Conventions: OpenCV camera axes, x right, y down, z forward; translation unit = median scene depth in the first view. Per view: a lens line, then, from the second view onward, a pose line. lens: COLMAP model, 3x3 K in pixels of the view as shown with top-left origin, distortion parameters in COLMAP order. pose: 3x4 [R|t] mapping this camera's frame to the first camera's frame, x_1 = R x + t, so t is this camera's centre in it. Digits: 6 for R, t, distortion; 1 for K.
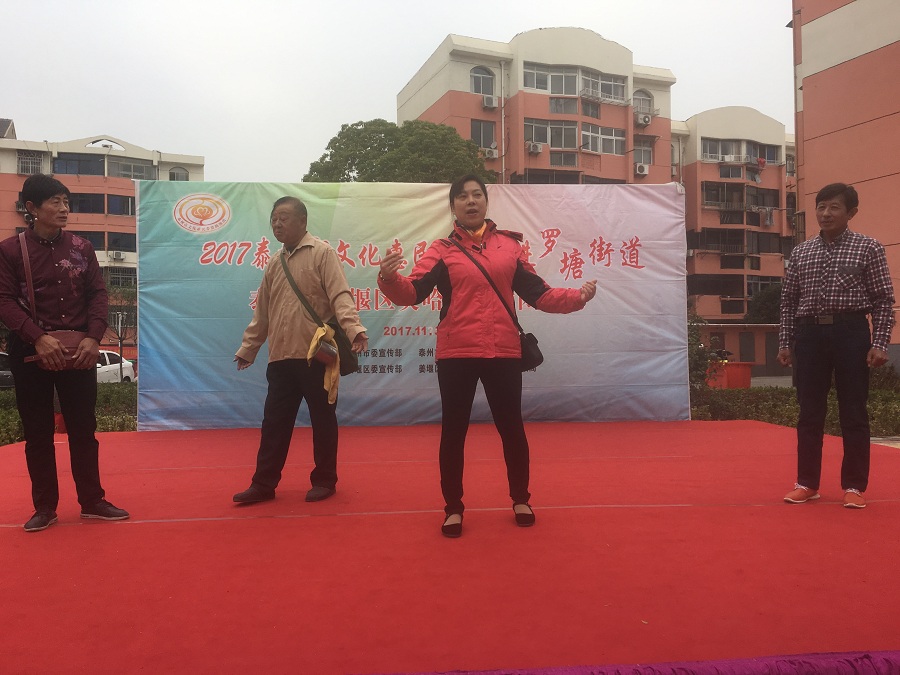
lens RADIAL K [[757.4, 0, 453.4], [0, 757.4, 328.6], [0, 0, 1]] dist [0.116744, -0.178082]
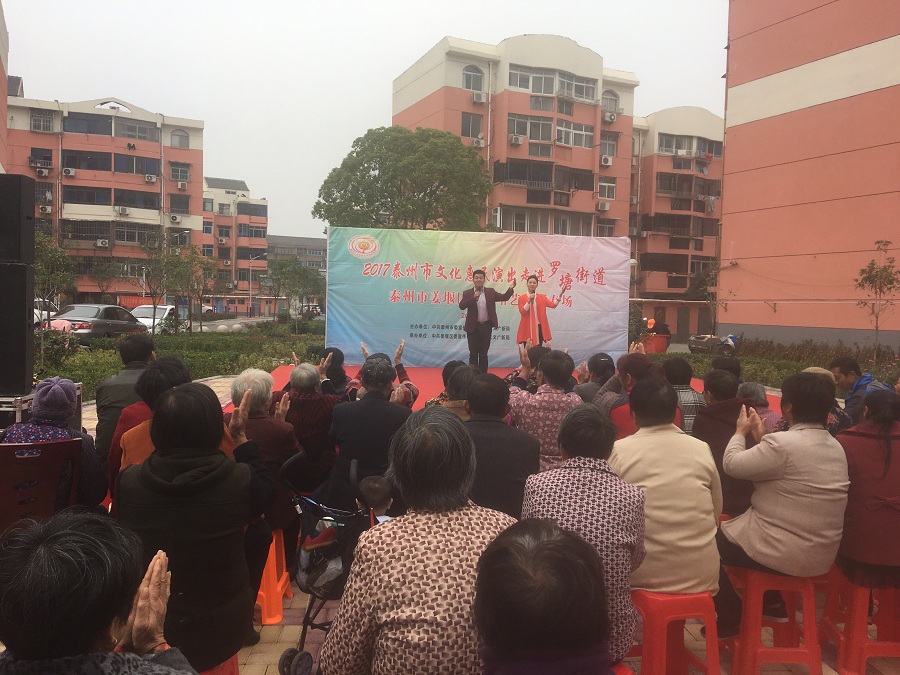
lens RADIAL K [[756.6, 0, 452.6], [0, 756.6, 324.5], [0, 0, 1]] dist [0.130770, -0.203130]
pose [[0.997849, 0.034921, 0.055471, -0.041607], [-0.037799, 0.997947, 0.051704, -0.013197], [-0.053552, -0.053690, 0.997121, -0.155063]]
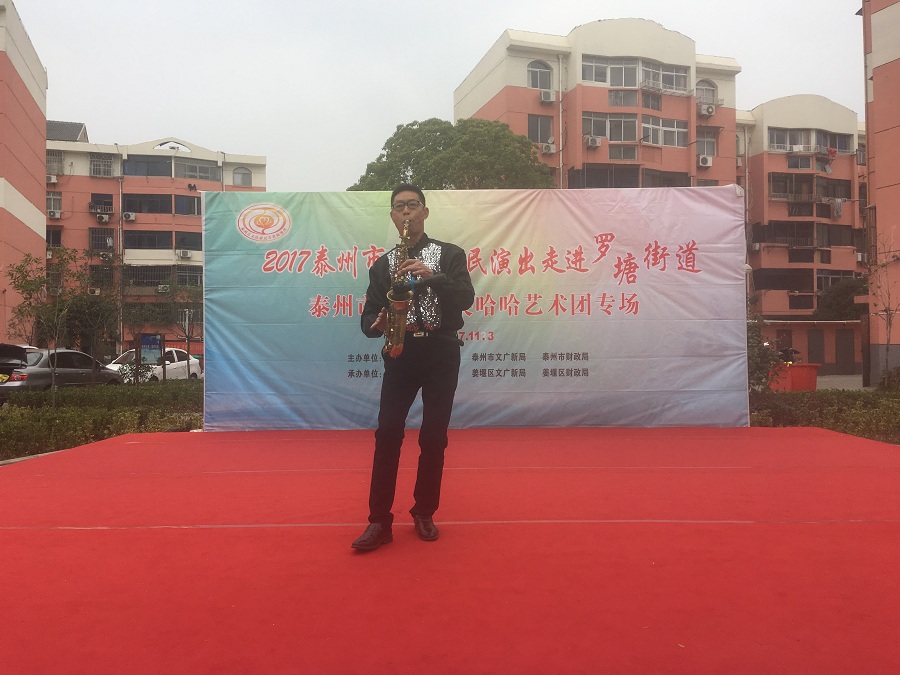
lens RADIAL K [[759.6, 0, 453.5], [0, 759.6, 328.9], [0, 0, 1]] dist [0.124775, -0.195429]
pose [[0.997168, -0.000568, -0.075209, 0.001062], [0.001109, 0.999974, 0.007155, -0.002549], [0.075203, -0.007218, 0.997142, -0.002928]]
